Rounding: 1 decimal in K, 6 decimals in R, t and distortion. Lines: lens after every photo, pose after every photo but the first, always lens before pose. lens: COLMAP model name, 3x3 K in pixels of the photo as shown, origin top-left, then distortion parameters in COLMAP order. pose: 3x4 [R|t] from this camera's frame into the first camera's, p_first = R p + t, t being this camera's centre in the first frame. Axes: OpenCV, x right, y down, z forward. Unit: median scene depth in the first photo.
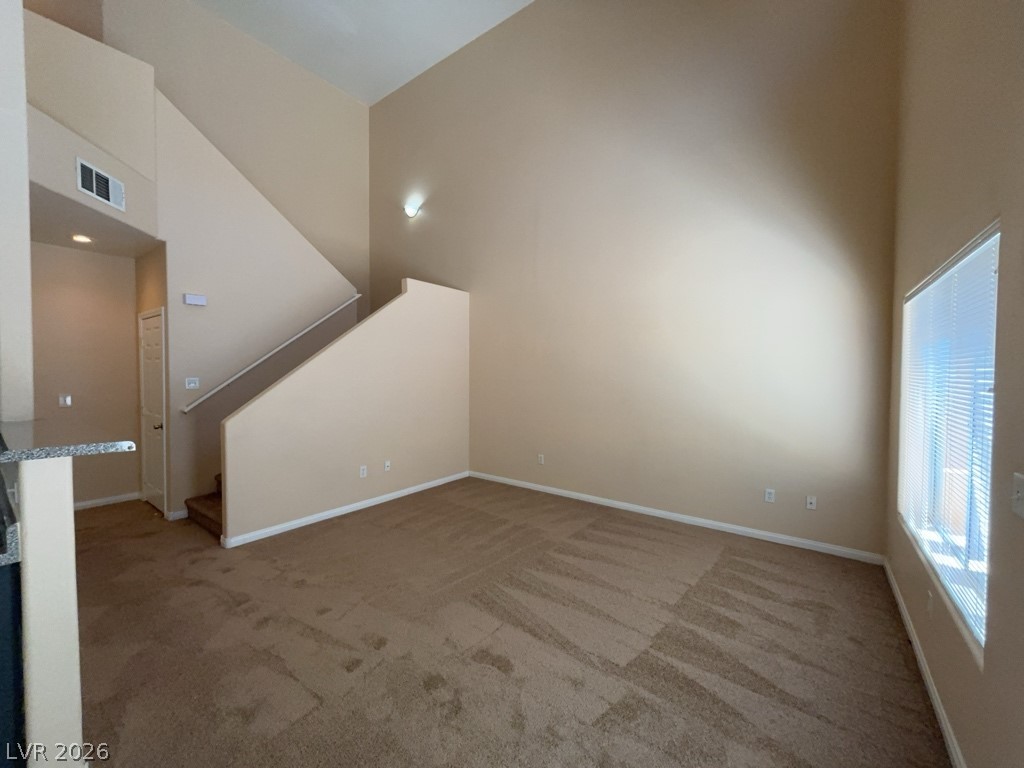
lens RADIAL K [[410.7, 0, 511.9], [0, 410.7, 384.7], [0, 0, 1]] dist [0.001018, 0.000017]
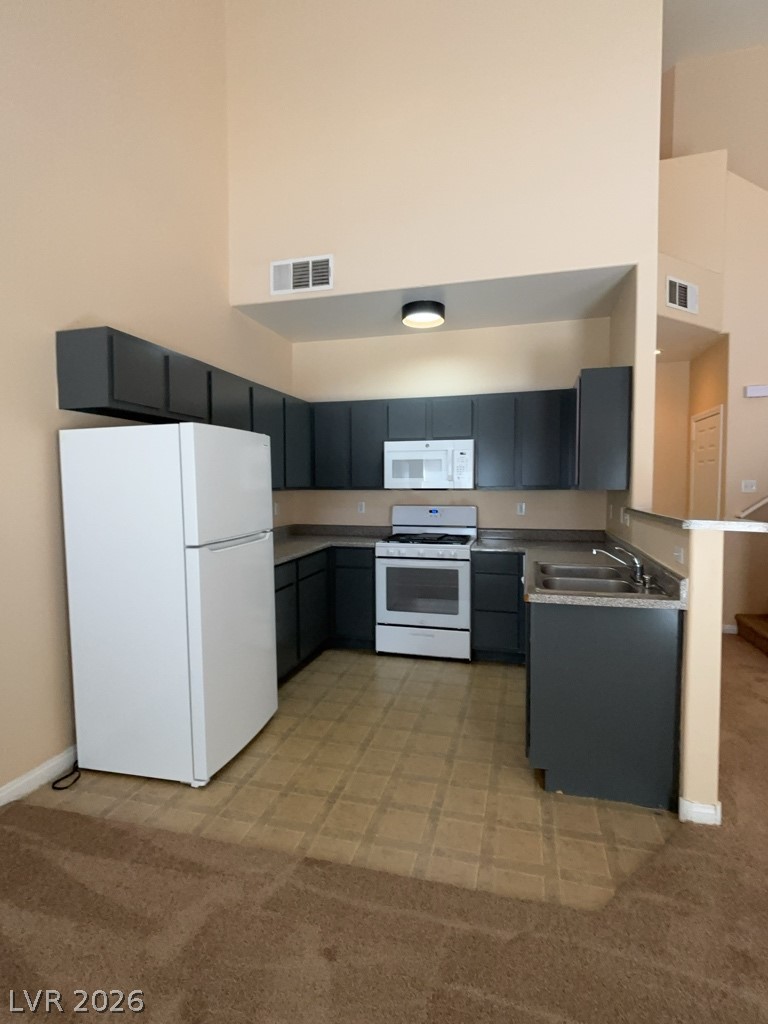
lens RADIAL K [[510.3, 0, 384.0], [0, 510.3, 509.2], [0, 0, 1]] dist [-0.002423, -0.000171]
pose [[0.369609, 0.041536, -0.928258, -0.043106], [-0.026131, 0.999070, 0.034300, 0.030023], [0.928820, 0.011578, 0.370351, -0.147966]]
